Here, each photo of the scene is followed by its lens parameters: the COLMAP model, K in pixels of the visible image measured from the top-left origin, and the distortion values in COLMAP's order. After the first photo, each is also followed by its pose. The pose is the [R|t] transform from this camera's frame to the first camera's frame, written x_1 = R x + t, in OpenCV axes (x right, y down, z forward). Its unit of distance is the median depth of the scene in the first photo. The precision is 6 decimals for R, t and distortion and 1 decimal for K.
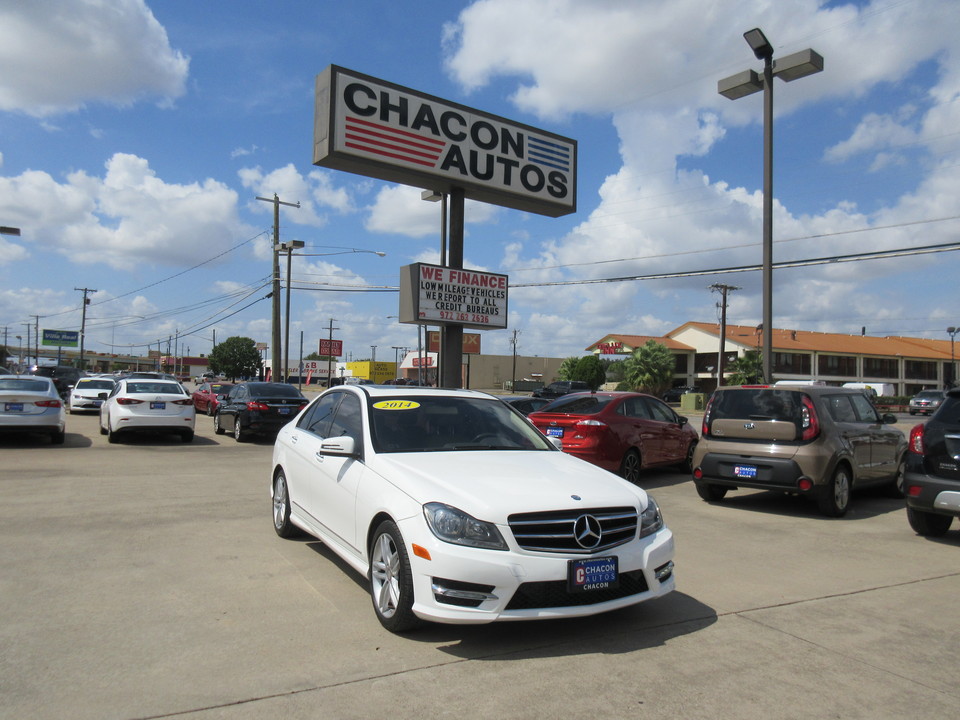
lens RADIAL K [[711.1, 0, 485.5], [0, 711.1, 356.8], [0, 0, 1]] dist [0.001173, 0.005515]
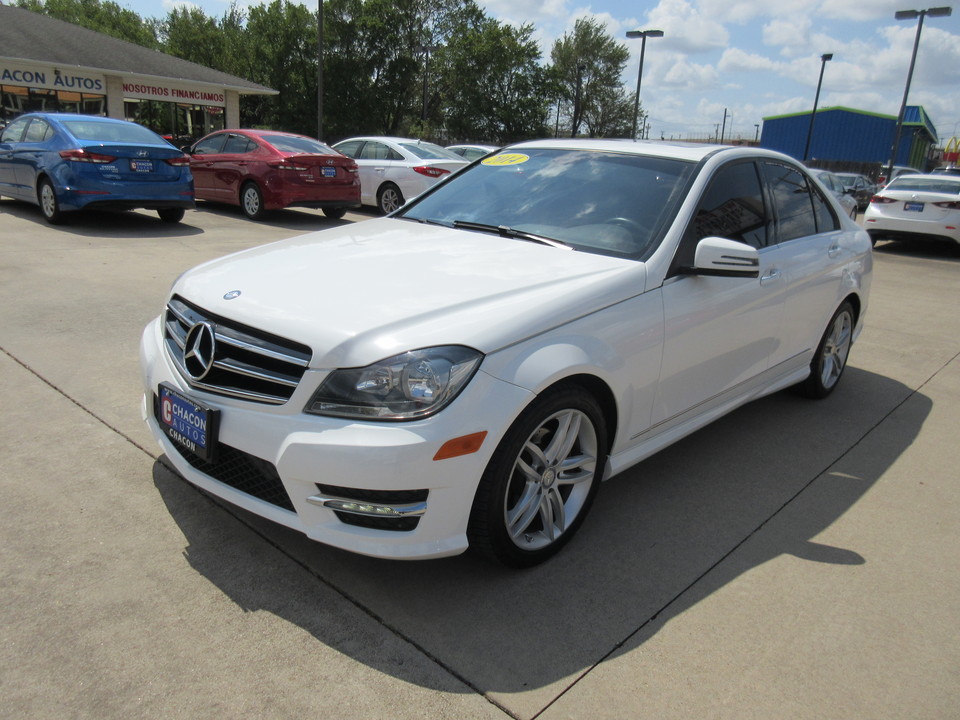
lens RADIAL K [[711.1, 0, 459.9], [0, 711.1, 354.5], [0, 0, 1]] dist [0.001173, 0.005515]
pose [[0.300184, 0.248191, -0.921027, 0.181665], [-0.005859, 0.966019, 0.258406, 0.024871], [0.953863, -0.072173, 0.291437, 0.256205]]
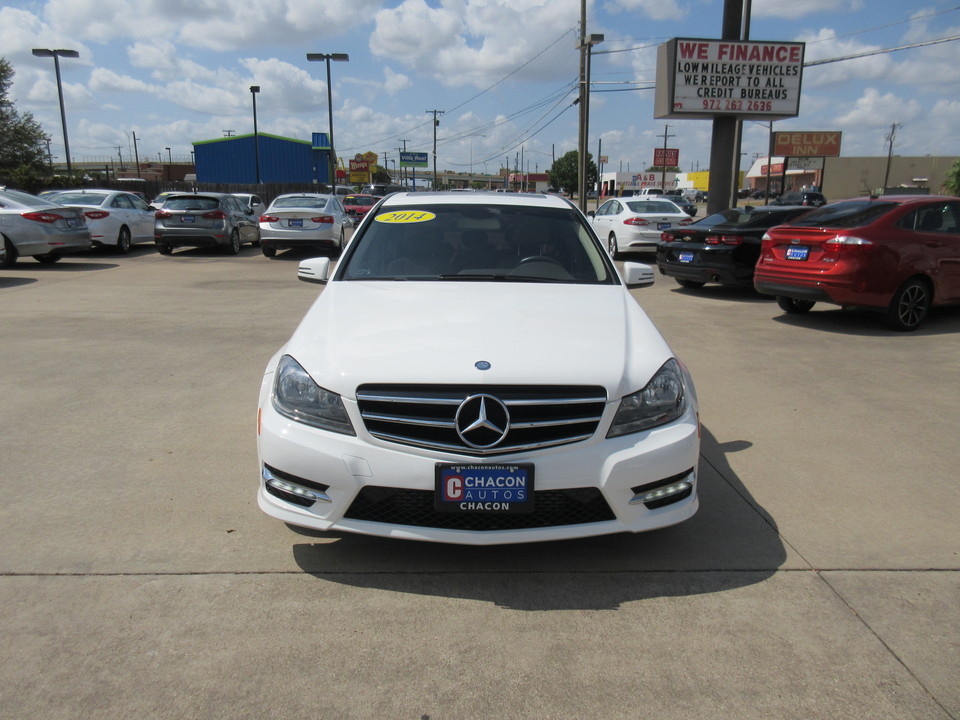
lens RADIAL K [[711.1, 0, 474.1], [0, 711.1, 359.9], [0, 0, 1]] dist [0.001173, 0.005515]
pose [[0.884311, 0.083396, -0.459389, 0.103550], [0.038864, 0.967356, 0.250423, 0.009673], [0.465277, -0.239306, 0.852203, 0.119684]]
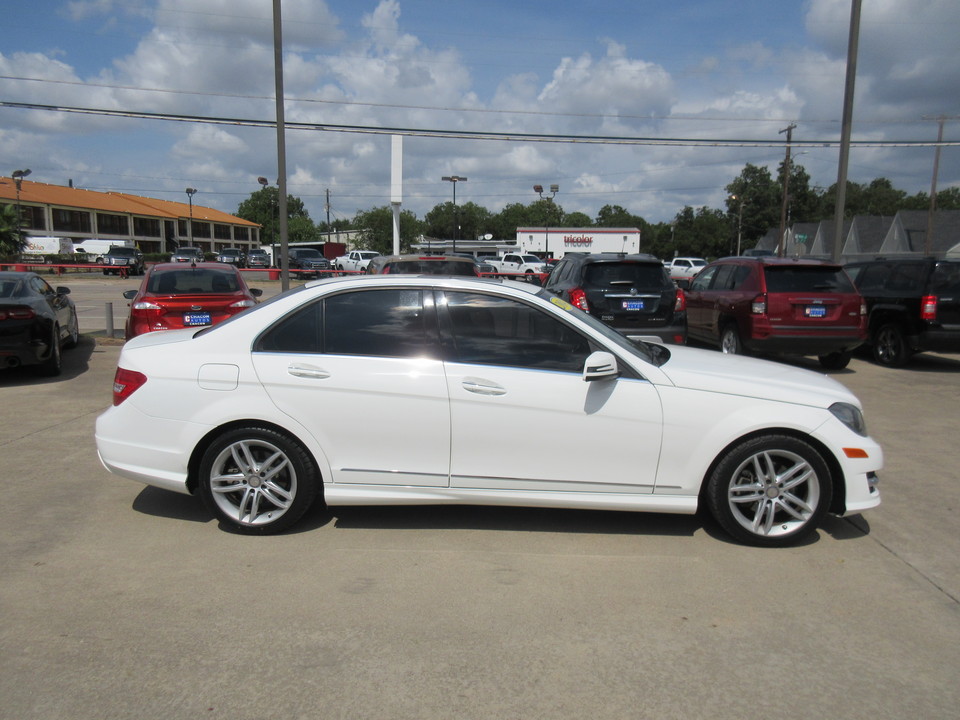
lens RADIAL K [[711.1, 0, 479.9], [0, 711.1, 356.0], [0, 0, 1]] dist [0.001173, 0.005515]
pose [[0.504598, -0.132823, 0.853076, -0.291323], [-0.041051, 0.983286, 0.177379, -0.004241], [-0.862378, -0.124524, 0.490712, 0.237113]]
